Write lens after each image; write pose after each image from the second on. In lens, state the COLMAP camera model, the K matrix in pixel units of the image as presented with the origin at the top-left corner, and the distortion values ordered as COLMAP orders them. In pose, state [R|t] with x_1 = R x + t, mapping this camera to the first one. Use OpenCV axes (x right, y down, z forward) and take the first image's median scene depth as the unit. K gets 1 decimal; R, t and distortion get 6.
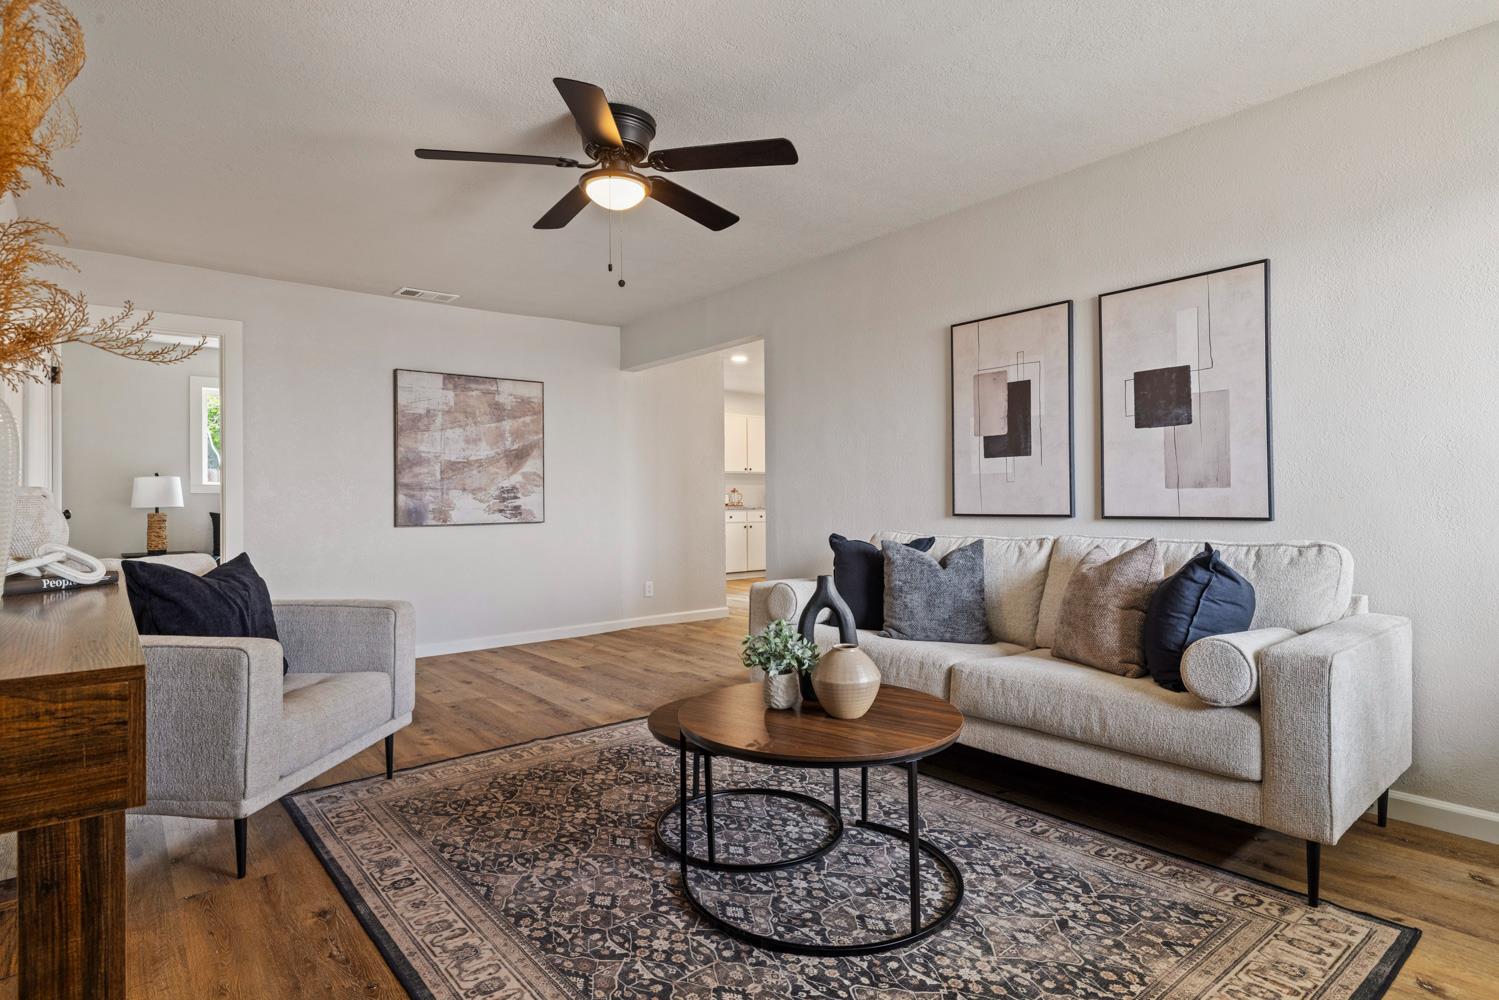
lens RADIAL K [[807.3, 0, 749.5], [0, 807.3, 500.0], [0, 0, 1]] dist [-0.000396, -0.000079]
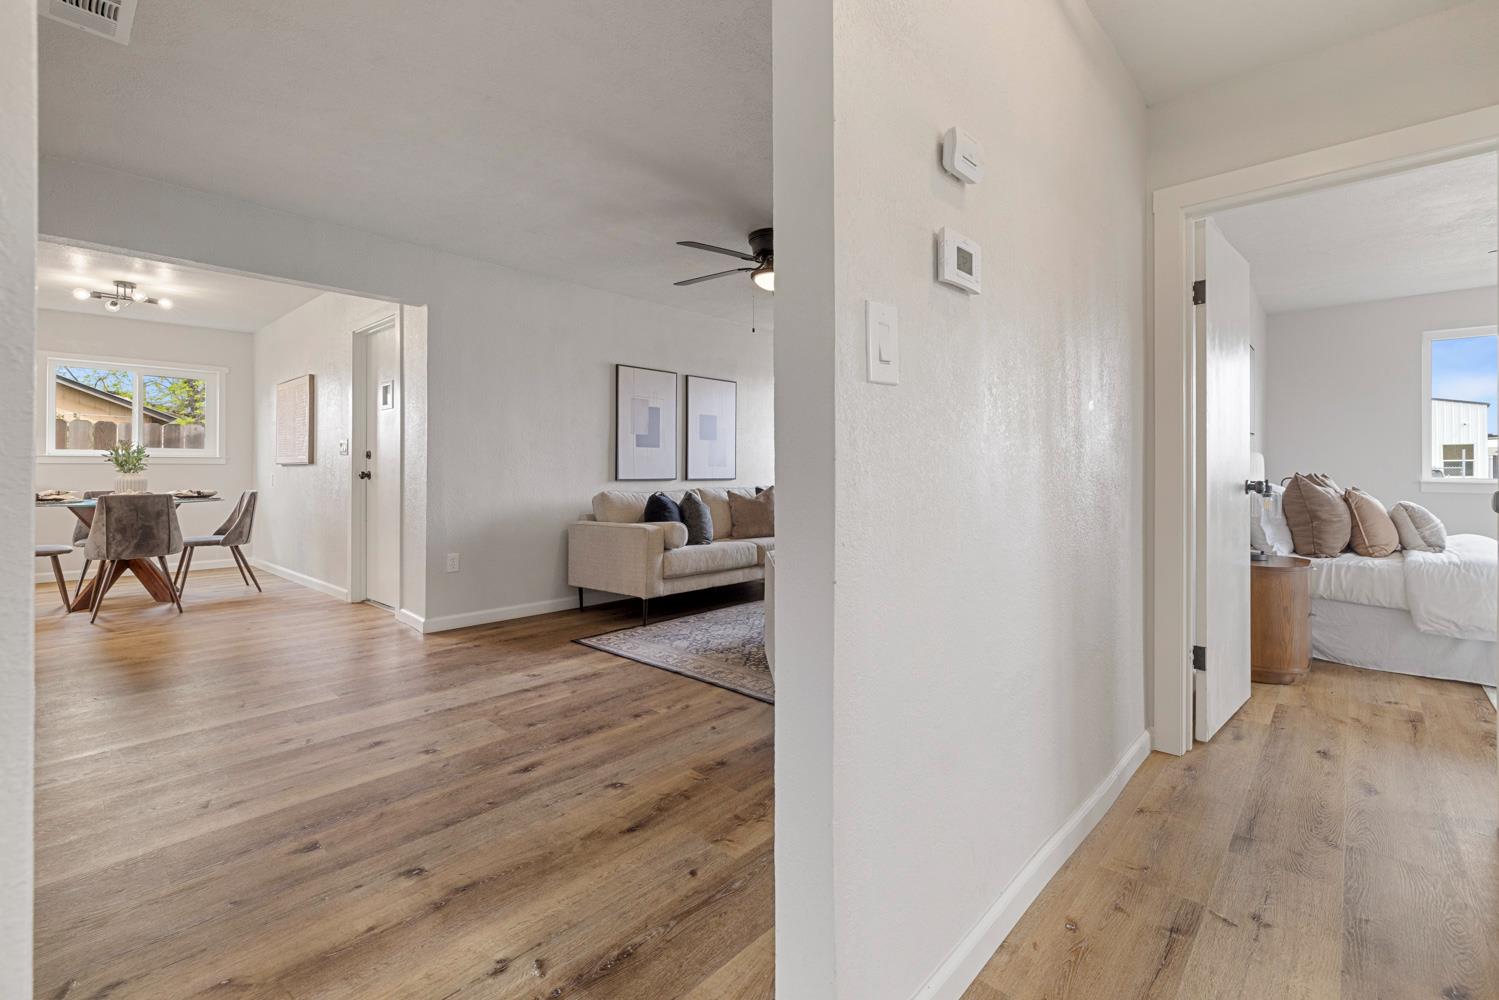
lens RADIAL K [[642.7, 0, 748.0], [0, 642.7, 476.3], [0, 0, 1]] dist [-0.001428, 0.000039]
pose [[-0.140707, 0.000405, 0.990051, -1.160851], [-0.001280, 0.999999, -0.000591, 0.012109], [-0.990050, -0.001350, -0.140707, 0.991645]]
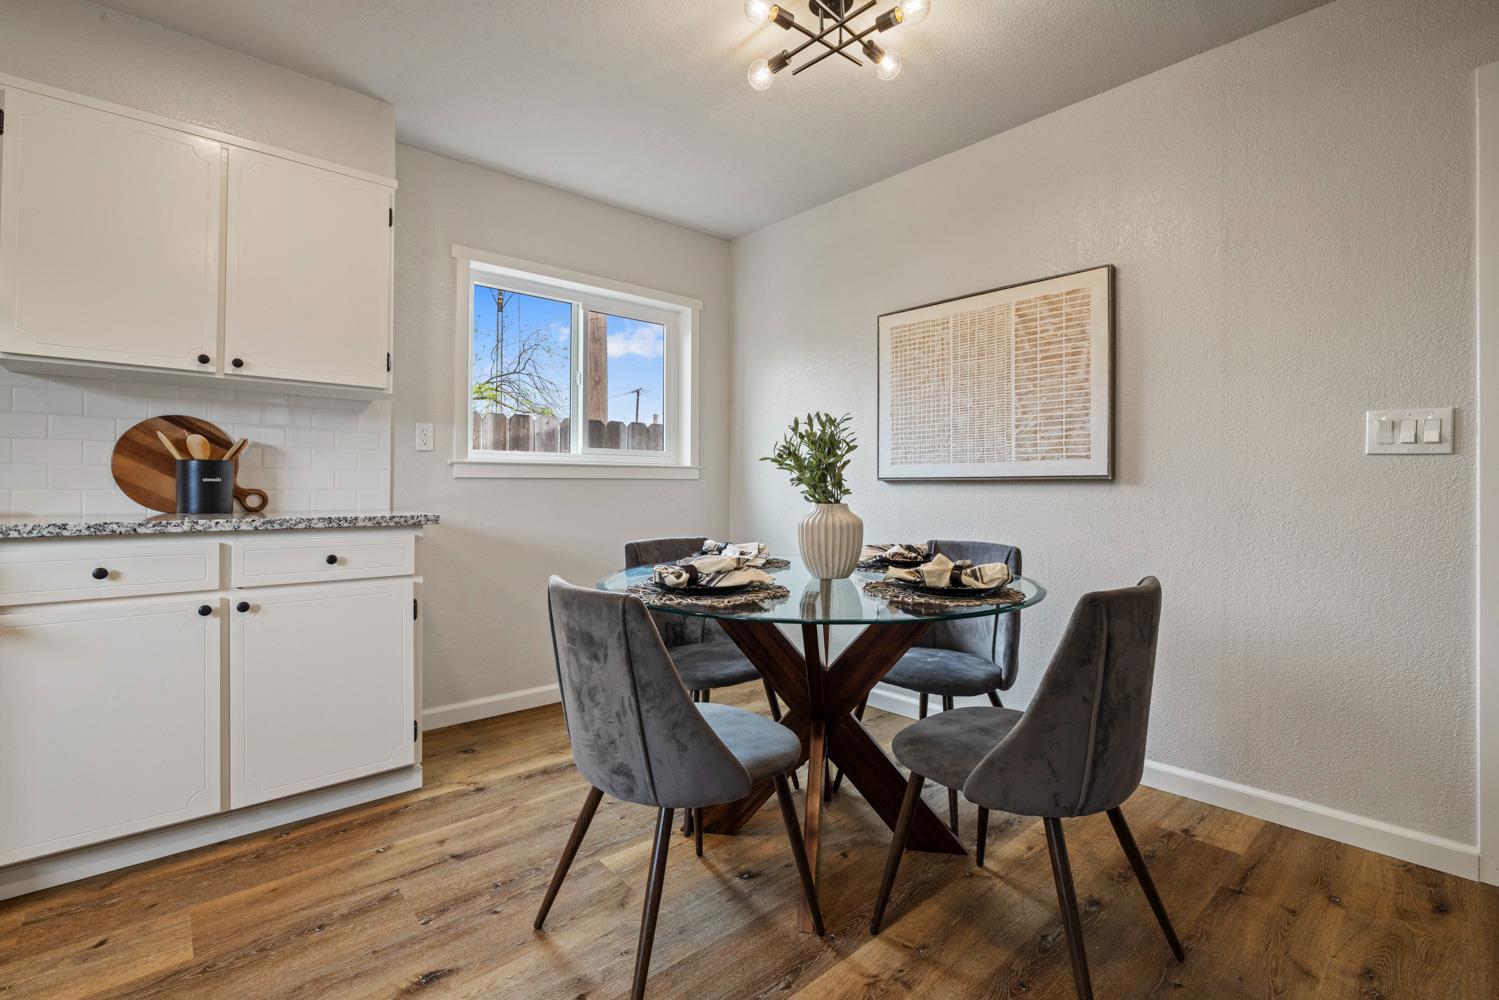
lens RADIAL K [[671.2, 0, 746.4], [0, 671.2, 482.1], [0, 0, 1]] dist [0.000163, 0.000013]
pose [[-0.030819, 0.013116, 0.999439, -0.140985], [-0.004045, 0.999904, -0.013247, -0.004250], [-0.999517, -0.004451, -0.030763, 2.205829]]
